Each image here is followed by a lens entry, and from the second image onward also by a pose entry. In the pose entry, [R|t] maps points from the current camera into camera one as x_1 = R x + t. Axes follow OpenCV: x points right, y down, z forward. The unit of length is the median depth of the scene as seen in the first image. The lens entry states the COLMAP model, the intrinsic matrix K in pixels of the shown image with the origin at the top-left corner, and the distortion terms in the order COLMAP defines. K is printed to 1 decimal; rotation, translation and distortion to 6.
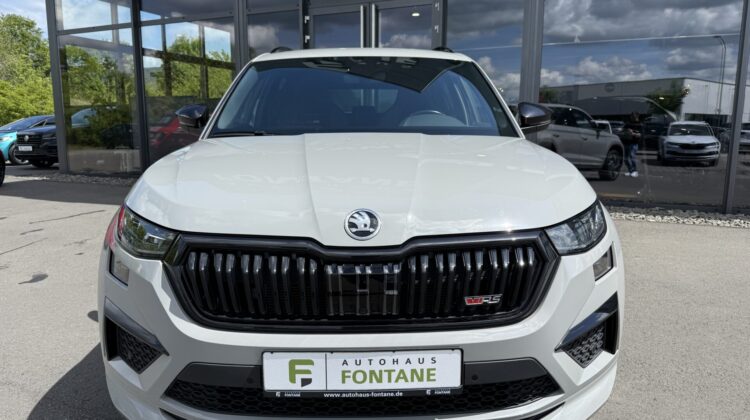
lens RADIAL K [[531.6, 0, 375.0], [0, 531.6, 210.0], [0, 0, 1]] dist [0.079016, -0.132386]
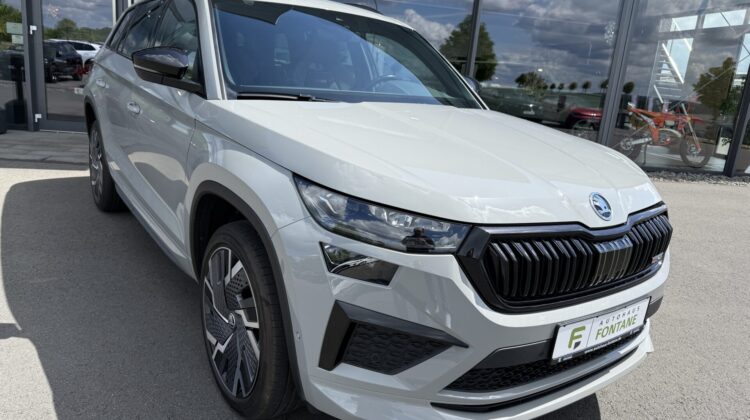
lens RADIAL K [[531.6, 0, 375.0], [0, 531.6, 210.0], [0, 0, 1]] dist [0.079016, -0.132386]
pose [[0.824855, -0.067907, 0.561251, -1.100033], [0.002306, 0.993156, 0.116775, -0.104732], [-0.565340, -0.095028, 0.819366, 0.312139]]
